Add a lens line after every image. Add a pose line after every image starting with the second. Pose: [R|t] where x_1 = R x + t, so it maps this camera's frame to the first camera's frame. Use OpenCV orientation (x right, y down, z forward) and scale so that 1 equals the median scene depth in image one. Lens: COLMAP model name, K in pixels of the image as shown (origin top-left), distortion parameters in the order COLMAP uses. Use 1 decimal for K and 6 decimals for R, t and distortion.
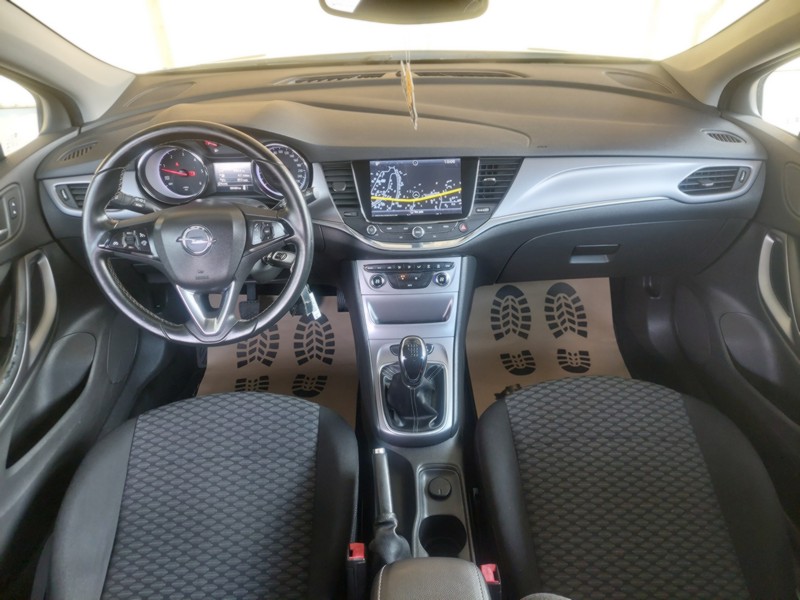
lens RADIAL K [[572.2, 0, 400.0], [0, 572.2, 300.0], [0, 0, 1]] dist [0.079029, -0.090827]
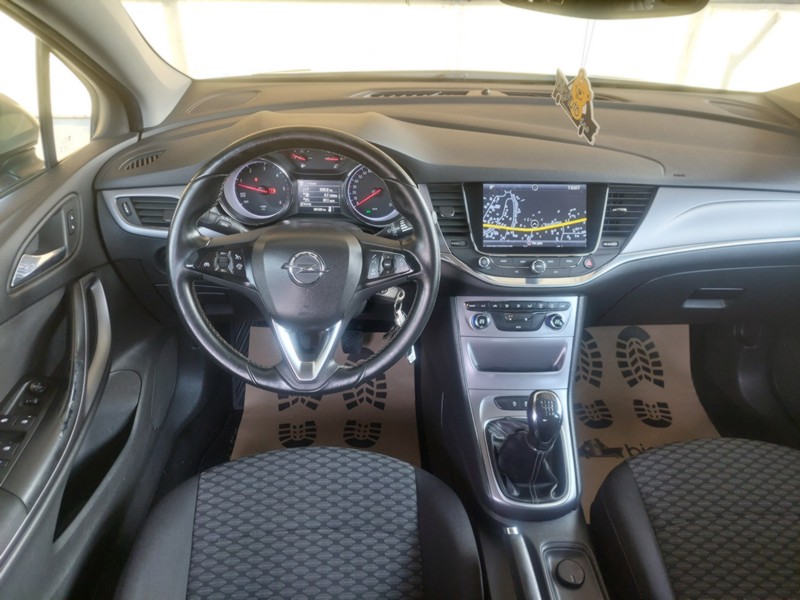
lens RADIAL K [[575.5, 0, 394.6], [0, 575.5, 305.8], [0, 0, 1]] dist [0.072373, -0.092520]
pose [[0.998652, 0.032616, 0.040376, -0.214591], [-0.030749, 0.998467, -0.046024, -0.012670], [-0.041815, 0.044721, 0.998124, 0.140283]]
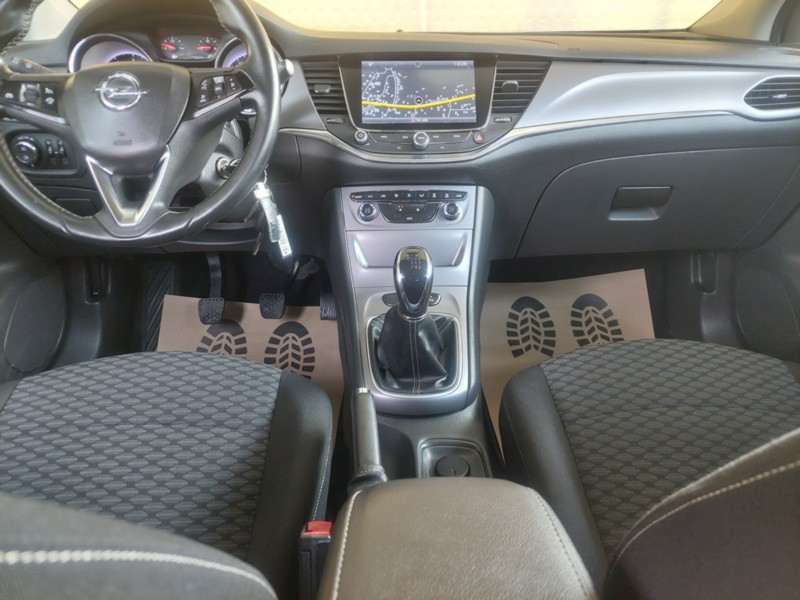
lens RADIAL K [[575.5, 0, 403.9], [0, 575.5, 295.3], [0, 0, 1]] dist [0.041771, -0.025235]
pose [[0.999862, 0.013631, 0.009524, 0.003576], [-0.011029, 0.972251, -0.233679, 0.266213], [-0.012445, 0.233542, 0.972267, 0.284119]]
